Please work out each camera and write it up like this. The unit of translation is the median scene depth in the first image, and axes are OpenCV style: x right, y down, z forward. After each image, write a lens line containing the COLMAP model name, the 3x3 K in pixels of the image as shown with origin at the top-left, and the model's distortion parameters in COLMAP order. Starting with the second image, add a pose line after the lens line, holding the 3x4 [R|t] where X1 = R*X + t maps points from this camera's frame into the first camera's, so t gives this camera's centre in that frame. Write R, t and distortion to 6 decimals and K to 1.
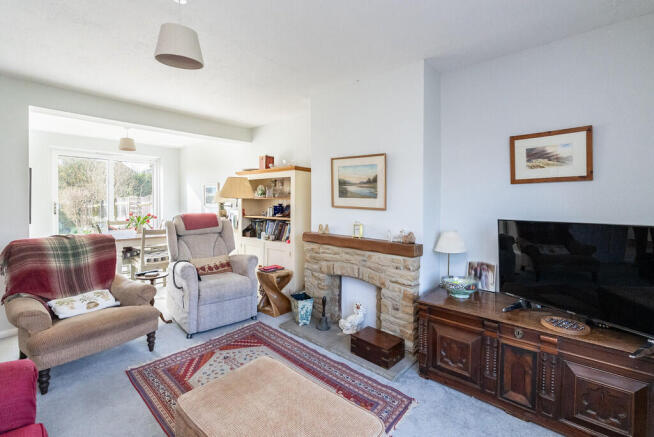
lens RADIAL K [[299.6, 0, 327.1], [0, 299.6, 214.5], [0, 0, 1]] dist [0.001115, 0.000123]
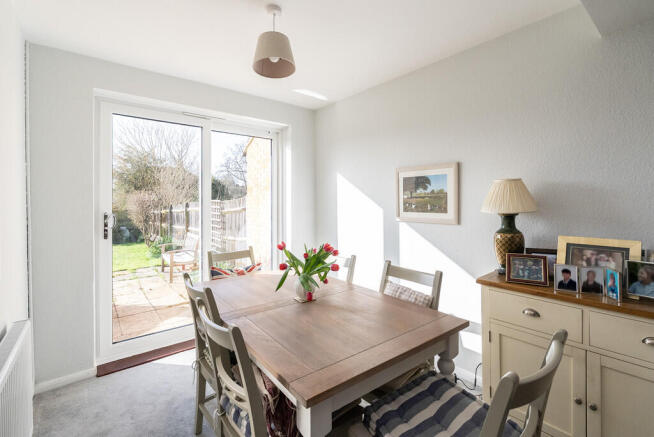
lens RADIAL K [[299.6, 0, 327.4], [0, 299.6, 213.8], [0, 0, 1]] dist [0.001115, 0.000123]
pose [[0.989384, -0.004211, -0.145261, -0.183006], [0.002530, 0.999928, -0.011758, -0.012219], [0.145300, 0.011266, 0.989323, 0.218056]]
